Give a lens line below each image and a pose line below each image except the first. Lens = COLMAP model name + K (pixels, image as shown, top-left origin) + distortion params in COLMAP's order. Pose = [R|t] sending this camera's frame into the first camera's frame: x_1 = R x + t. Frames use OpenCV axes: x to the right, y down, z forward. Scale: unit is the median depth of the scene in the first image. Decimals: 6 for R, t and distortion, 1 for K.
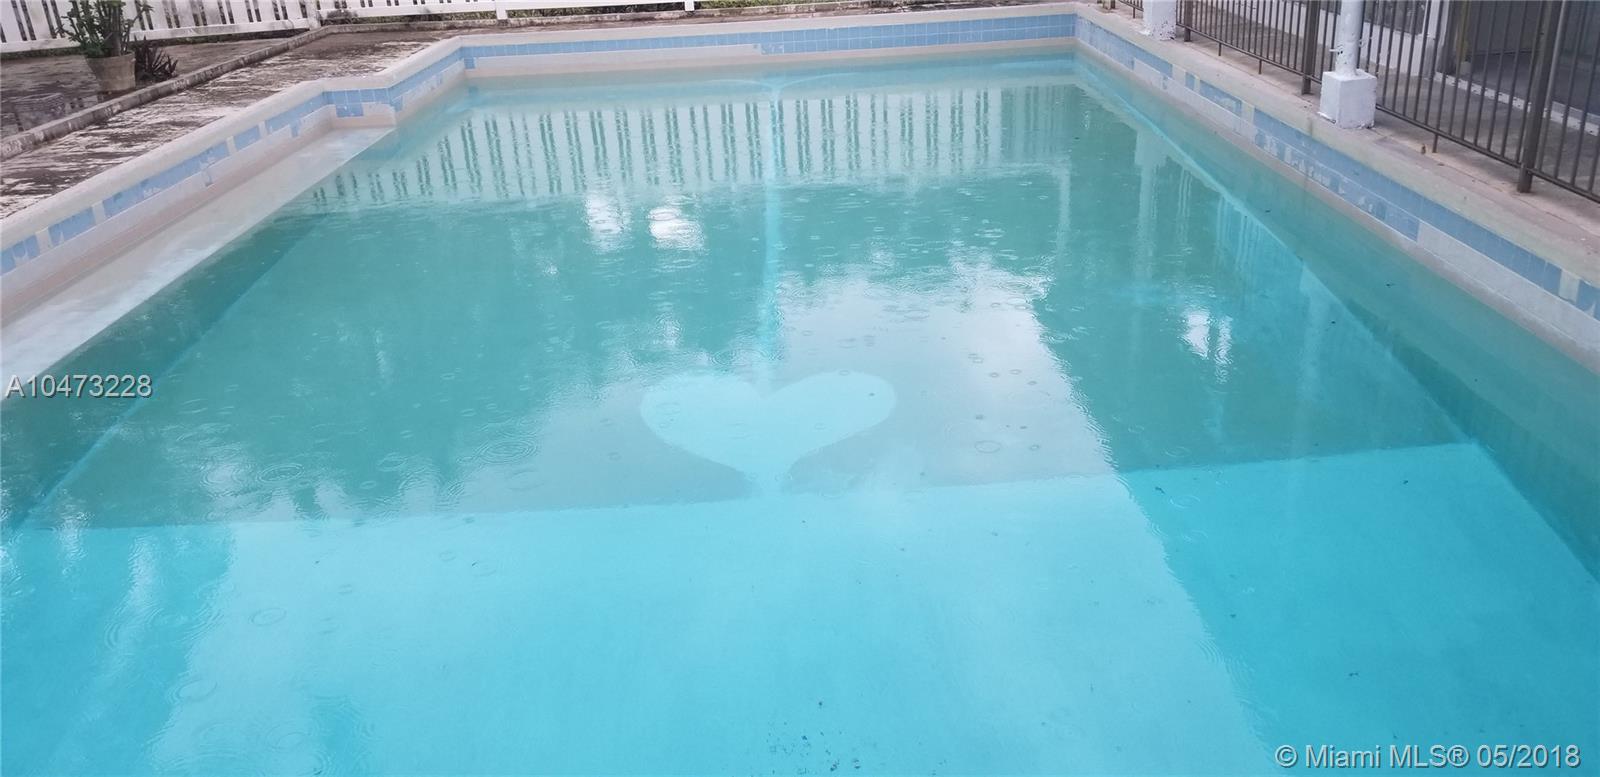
lens RADIAL K [[1289.9, 0, 800.0], [0, 1289.9, 388.5], [0, 0, 1]] dist [0.063266, -0.119735]
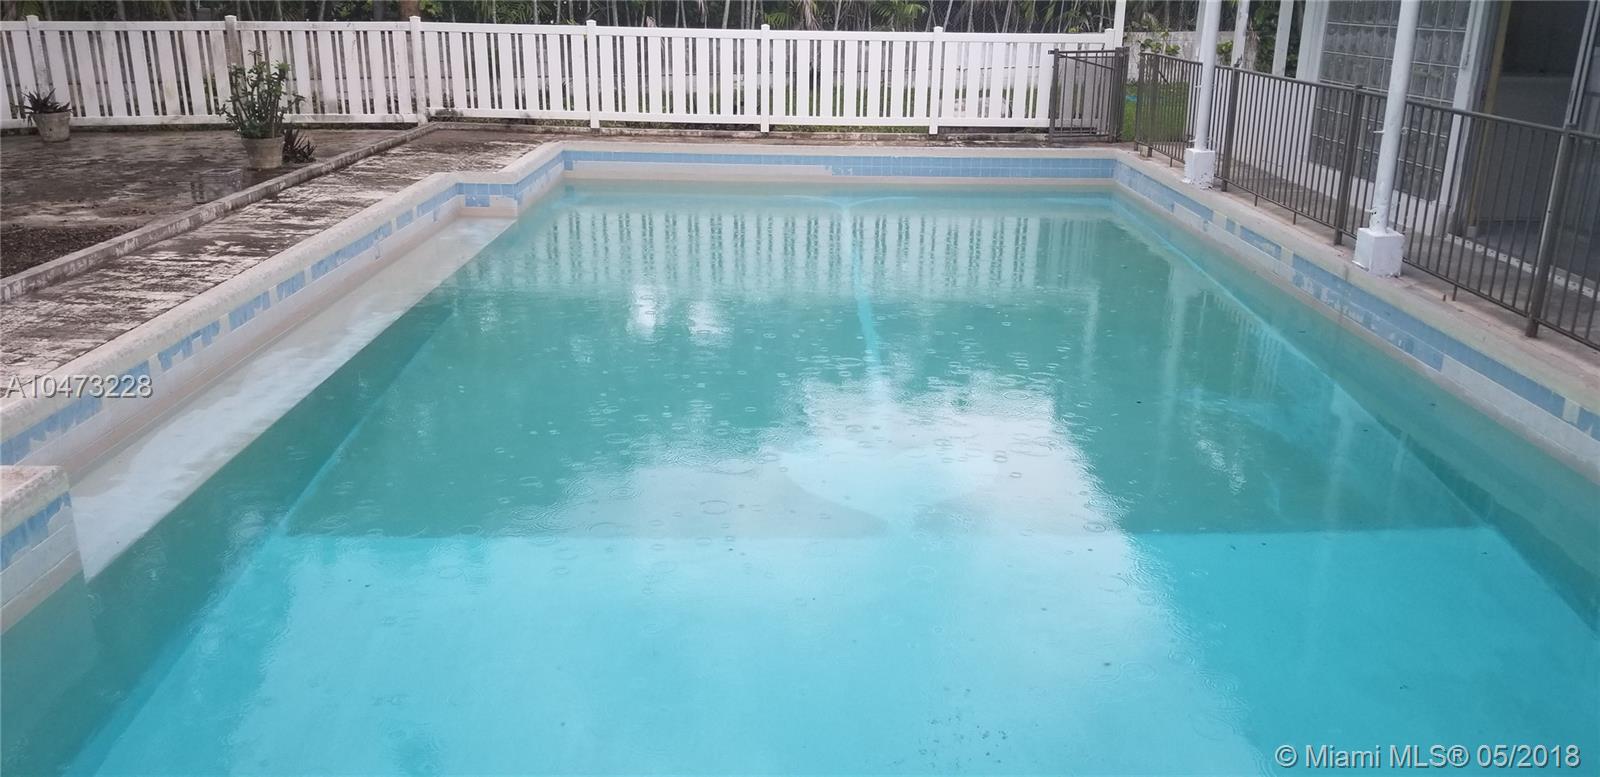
lens RADIAL K [[1246.7, 0, 808.1], [0, 1246.7, 390.9], [0, 0, 1]] dist [0.100845, -0.184568]
pose [[0.997775, 0.065880, 0.010222, -0.068171], [-0.064886, 0.994836, -0.078050, 0.018854], [-0.015312, 0.077213, 0.996897, -0.089979]]
